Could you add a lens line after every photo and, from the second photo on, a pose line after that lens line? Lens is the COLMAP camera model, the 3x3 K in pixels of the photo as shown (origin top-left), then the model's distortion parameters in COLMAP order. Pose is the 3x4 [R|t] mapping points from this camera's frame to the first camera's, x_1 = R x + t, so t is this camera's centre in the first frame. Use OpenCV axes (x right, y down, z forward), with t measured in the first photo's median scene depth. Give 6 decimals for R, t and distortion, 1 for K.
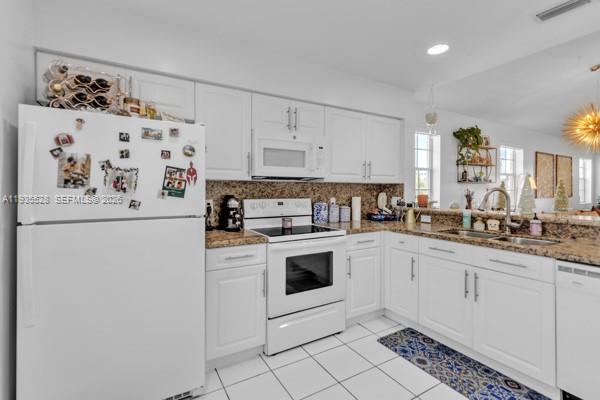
lens RADIAL K [[275.8, 0, 294.1], [0, 275.8, 191.6], [0, 0, 1]] dist [0.007419, 0.000190]
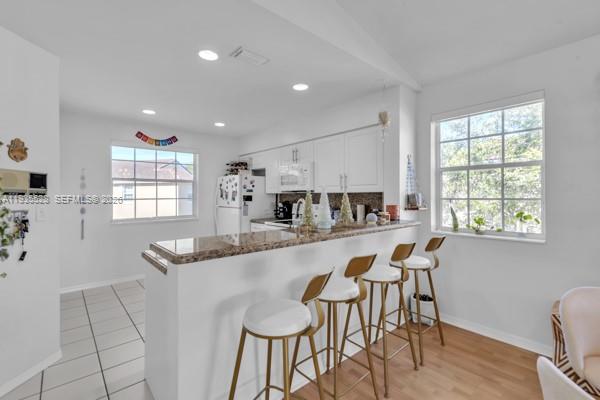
lens RADIAL K [[275.8, 0, 297.6], [0, 275.8, 193.2], [0, 0, 1]] dist [0.007419, 0.000190]
pose [[0.186766, -0.008460, -0.982368, 1.661553], [-0.000559, 0.999962, -0.008718, -0.023425], [0.982404, 0.002178, 0.186754, 0.722903]]
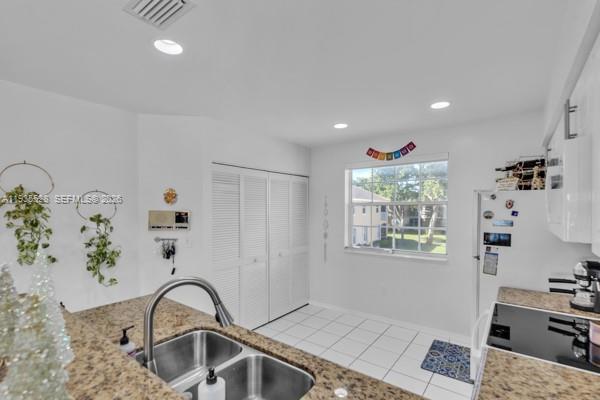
lens RADIAL K [[275.8, 0, 298.5], [0, 275.8, 213.8], [0, 0, 1]] dist [0.007419, 0.000190]
pose [[-0.927271, 0.010069, -0.374255, 0.670025], [0.001574, 0.999734, 0.022999, -0.108781], [0.374387, 0.020737, -0.927041, 1.322037]]
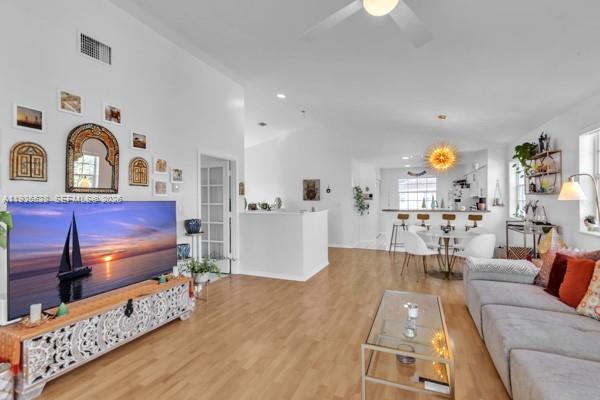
lens RADIAL K [[275.8, 0, 294.6], [0, 275.8, 201.5], [0, 0, 1]] dist [0.007419, 0.000190]
pose [[-0.804823, 0.008441, -0.593455, 3.565484], [0.005121, 0.999960, 0.007278, -0.026440], [0.593493, 0.002818, -0.804834, 2.366931]]
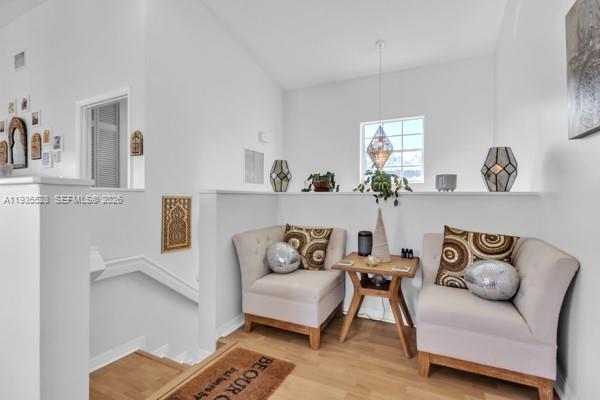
lens RADIAL K [[287.0, 0, 297.0], [0, 287.0, 199.0], [0, 0, 1]] dist [-0.004072, 0.001447]
pose [[-0.550093, -0.008952, 0.835056, 1.369294], [0.001324, 0.999932, 0.011592, 0.096375], [-0.835103, 0.007482, -0.550043, 0.549189]]
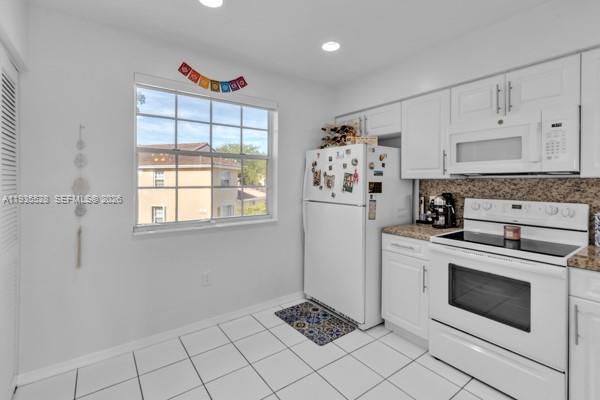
lens RADIAL K [[275.8, 0, 295.4], [0, 275.8, 182.2], [0, 0, 1]] dist [0.007419, 0.000190]
pose [[0.097499, 0.000194, -0.995236, 0.727323], [-0.008329, 0.999965, -0.000621, -0.021596], [0.995201, 0.008350, 0.097497, 0.348747]]
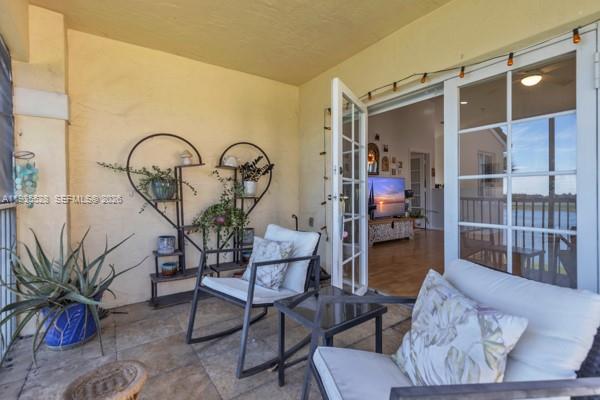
lens RADIAL K [[273.9, 0, 304.0], [0, 273.9, 194.9], [0, 0, 1]] dist [0.004256, -0.000523]
pose [[-0.995270, 0.013250, -0.096240, 4.397130], [0.012094, 0.999848, 0.012584, 0.088689], [0.096392, 0.011361, -0.995279, 3.372496]]
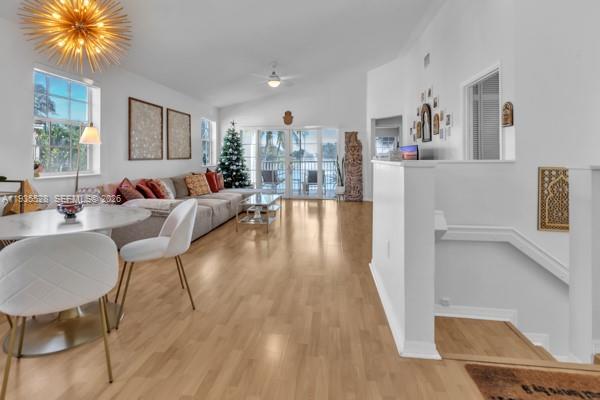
lens RADIAL K [[296.2, 0, 291.6], [0, 296.2, 154.7], [0, 0, 1]] dist [0.002123, -0.001168]
pose [[0.613996, 0.003913, 0.789299, 1.214157], [0.009064, 0.999887, -0.012008, 0.055728], [-0.789257, 0.014527, 0.613891, 0.411459]]
